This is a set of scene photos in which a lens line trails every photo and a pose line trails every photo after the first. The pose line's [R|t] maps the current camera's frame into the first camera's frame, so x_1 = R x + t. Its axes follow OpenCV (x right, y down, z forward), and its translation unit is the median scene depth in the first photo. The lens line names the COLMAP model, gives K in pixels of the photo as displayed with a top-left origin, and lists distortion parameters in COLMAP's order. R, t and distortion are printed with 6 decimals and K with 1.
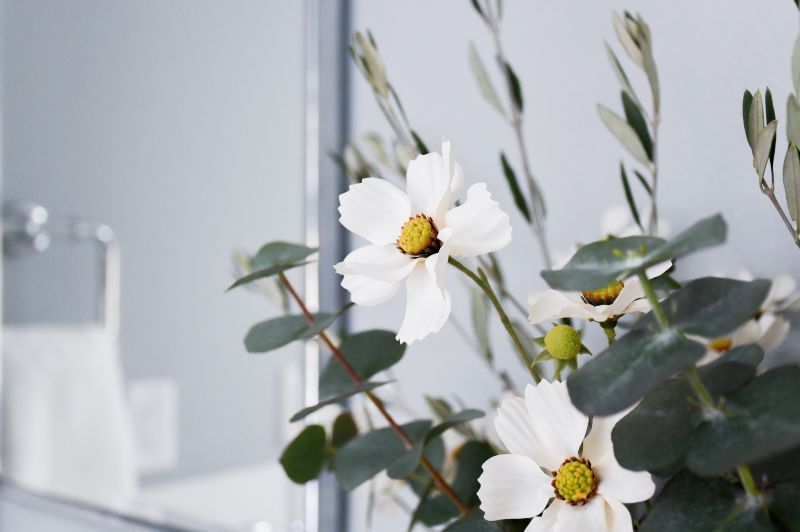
lens RADIAL K [[961.5, 0, 400.0], [0, 961.5, 266.0], [0, 0, 1]] dist [0.023294, 0.045053]
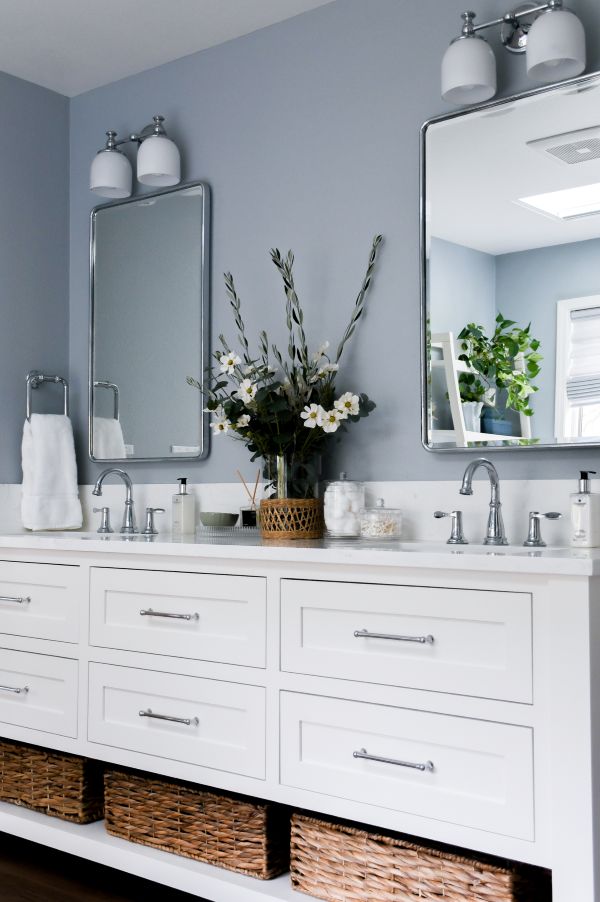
lens RADIAL K [[1084.1, 0, 300.0], [0, 1084.1, 451.0], [0, 0, 1]] dist [0.023294, 0.045053]
pose [[0.995678, 0.001588, 0.092861, -0.174334], [0.002823, 0.998875, -0.047342, 0.834340], [-0.092832, 0.047400, 0.994553, -5.885808]]
